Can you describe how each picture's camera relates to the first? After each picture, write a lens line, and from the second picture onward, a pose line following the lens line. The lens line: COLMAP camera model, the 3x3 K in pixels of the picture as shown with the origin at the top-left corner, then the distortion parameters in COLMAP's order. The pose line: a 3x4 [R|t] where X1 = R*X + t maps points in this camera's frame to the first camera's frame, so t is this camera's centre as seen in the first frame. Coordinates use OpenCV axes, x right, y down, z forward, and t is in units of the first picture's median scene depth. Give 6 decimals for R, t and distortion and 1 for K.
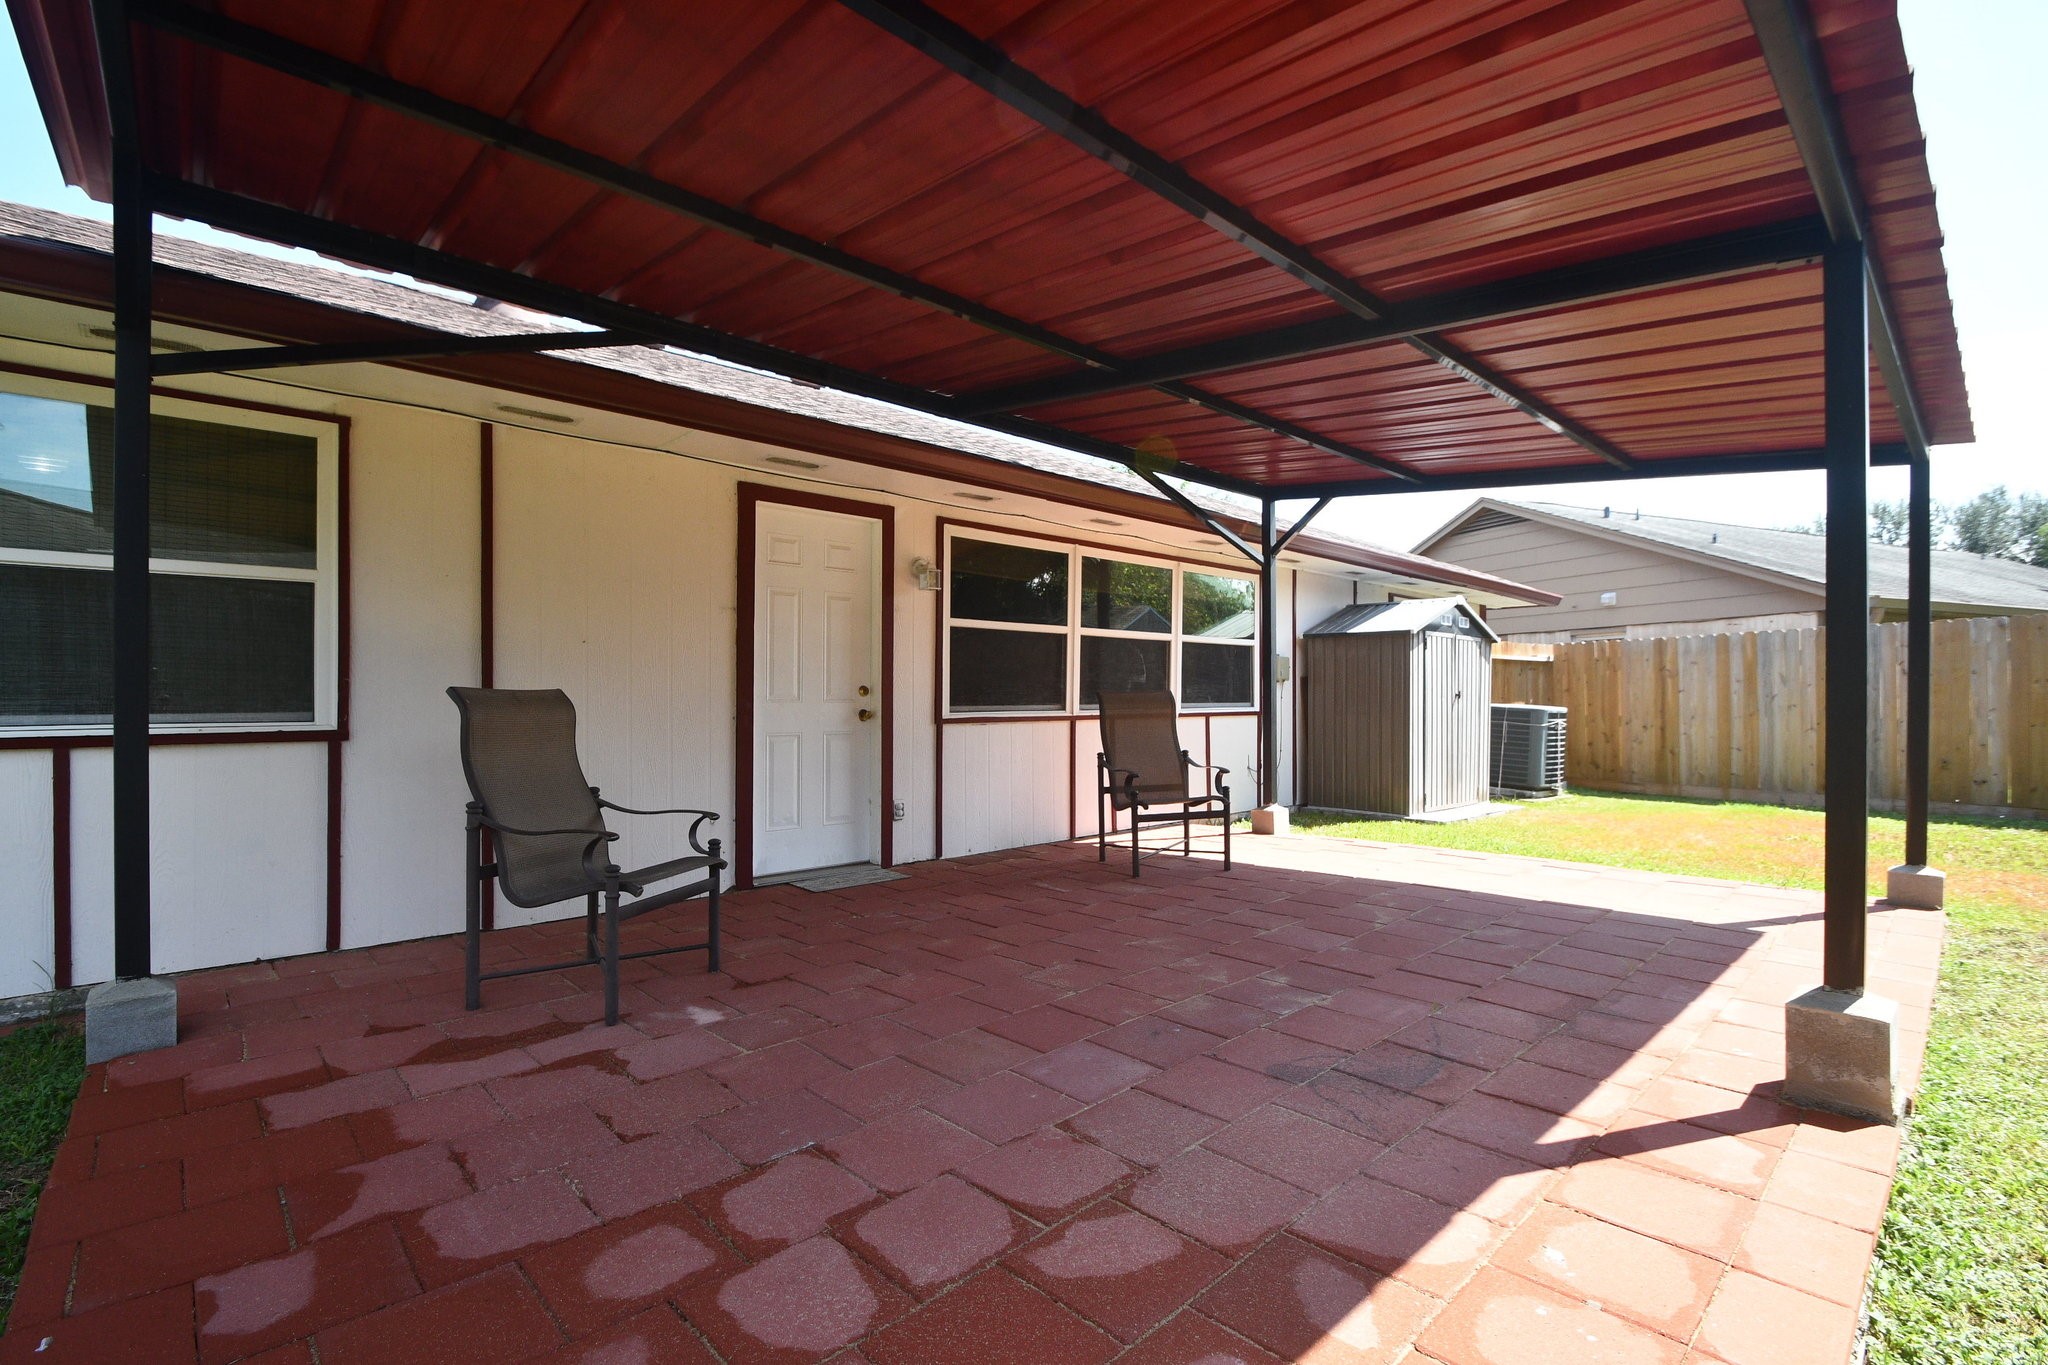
lens RADIAL K [[921.0, 0, 1008.1], [0, 921.0, 698.6], [0, 0, 1]] dist [-0.002275, -0.000709]
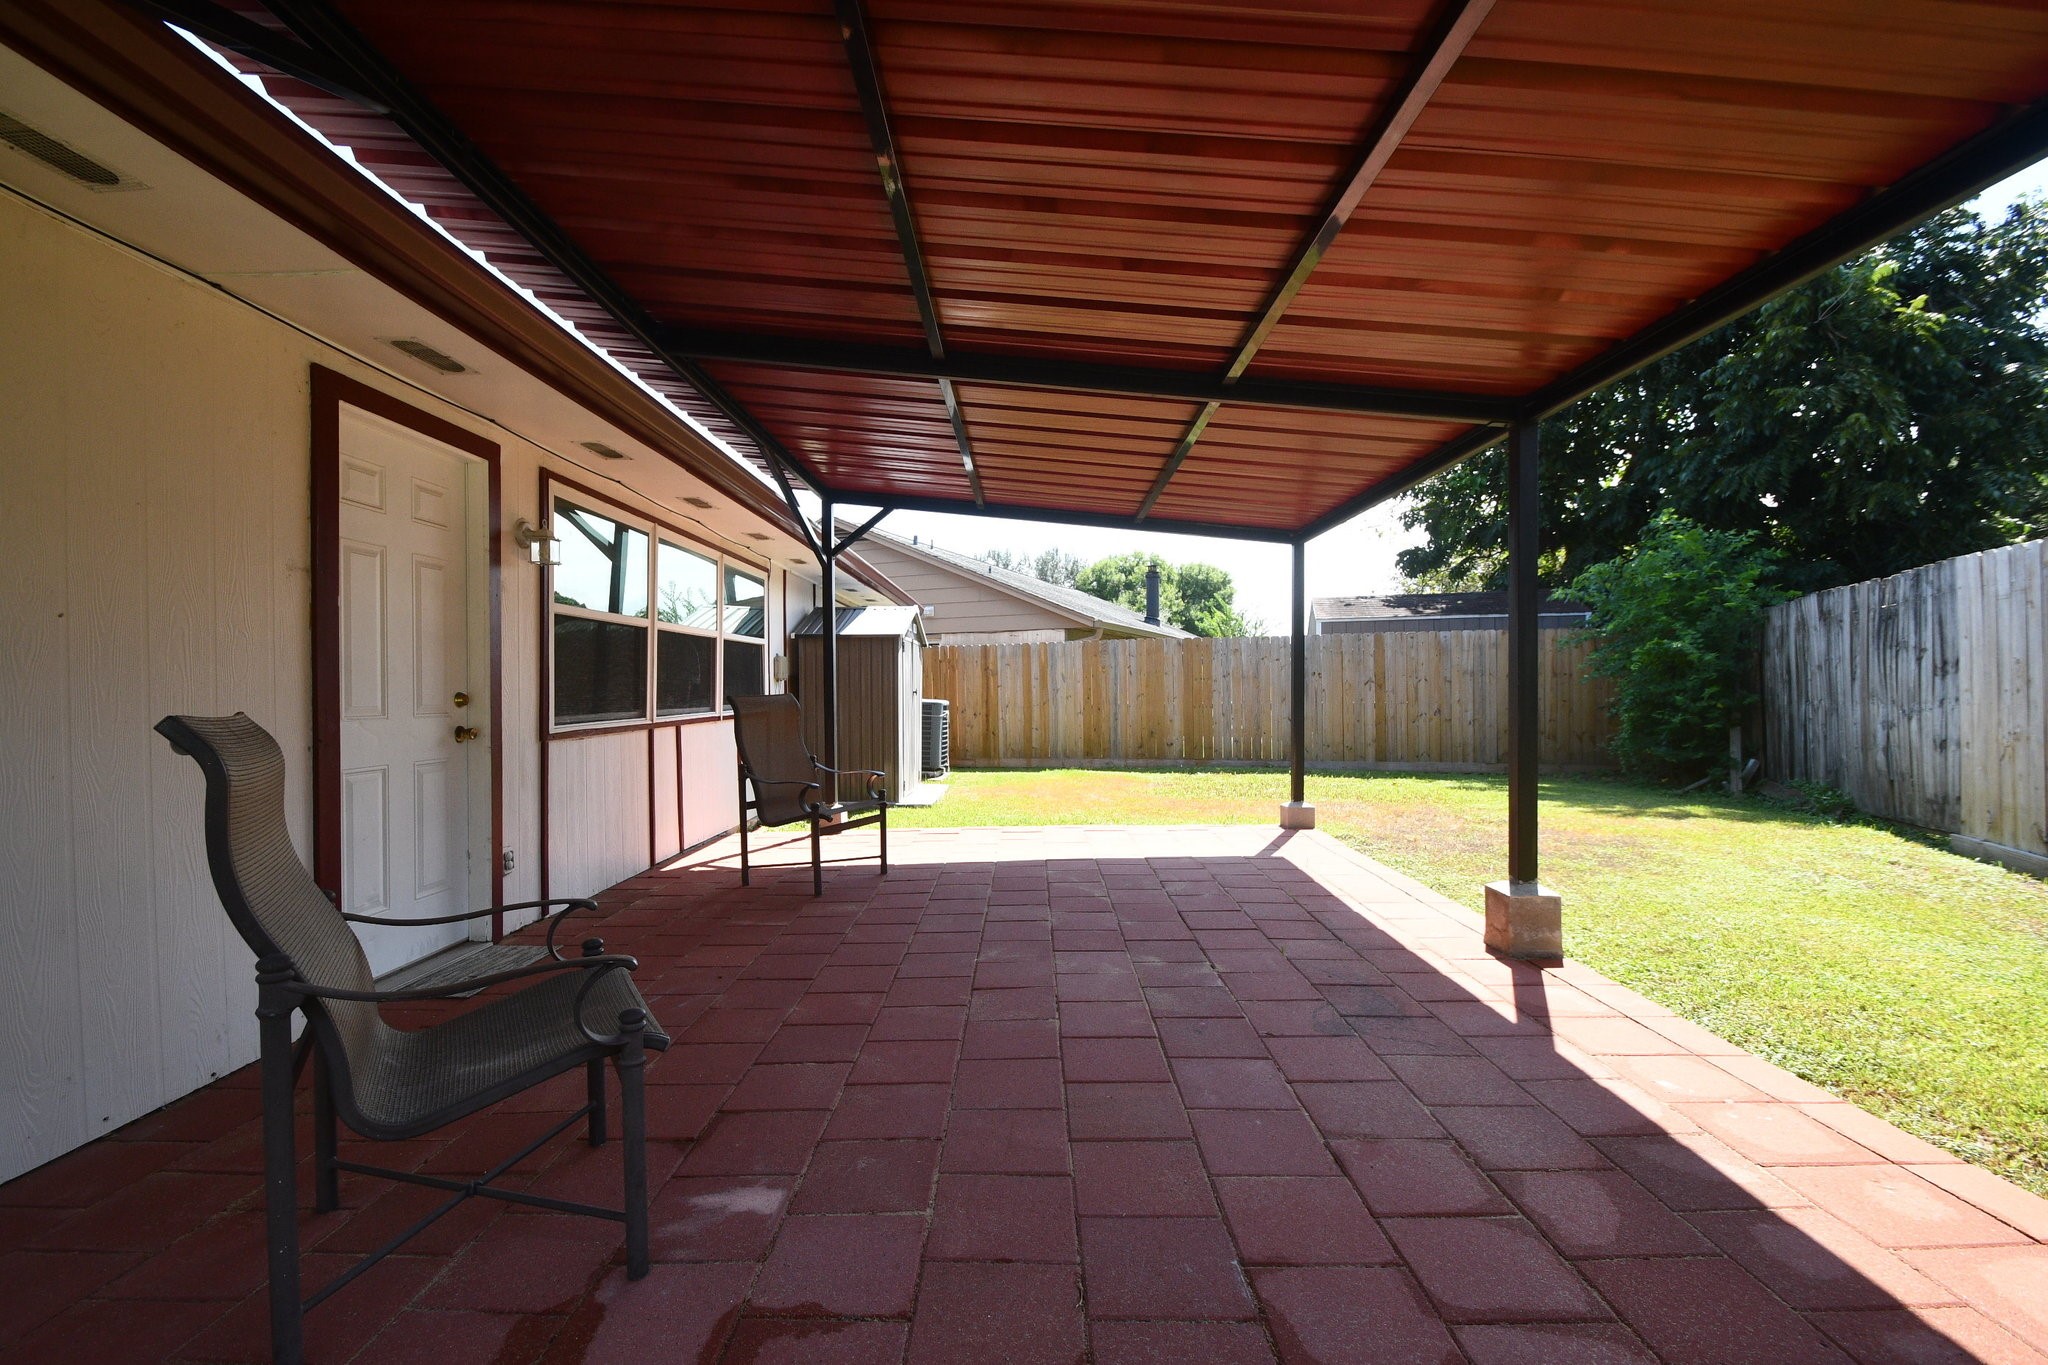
lens RADIAL K [[898.1, 0, 1002.3], [0, 898.1, 698.8], [0, 0, 1]] dist [0.024324, -0.022167]
pose [[0.702691, -0.015710, 0.711322, -0.362705], [0.009354, 0.999874, 0.012843, -0.014276], [-0.711434, -0.002371, 0.702749, 0.224538]]
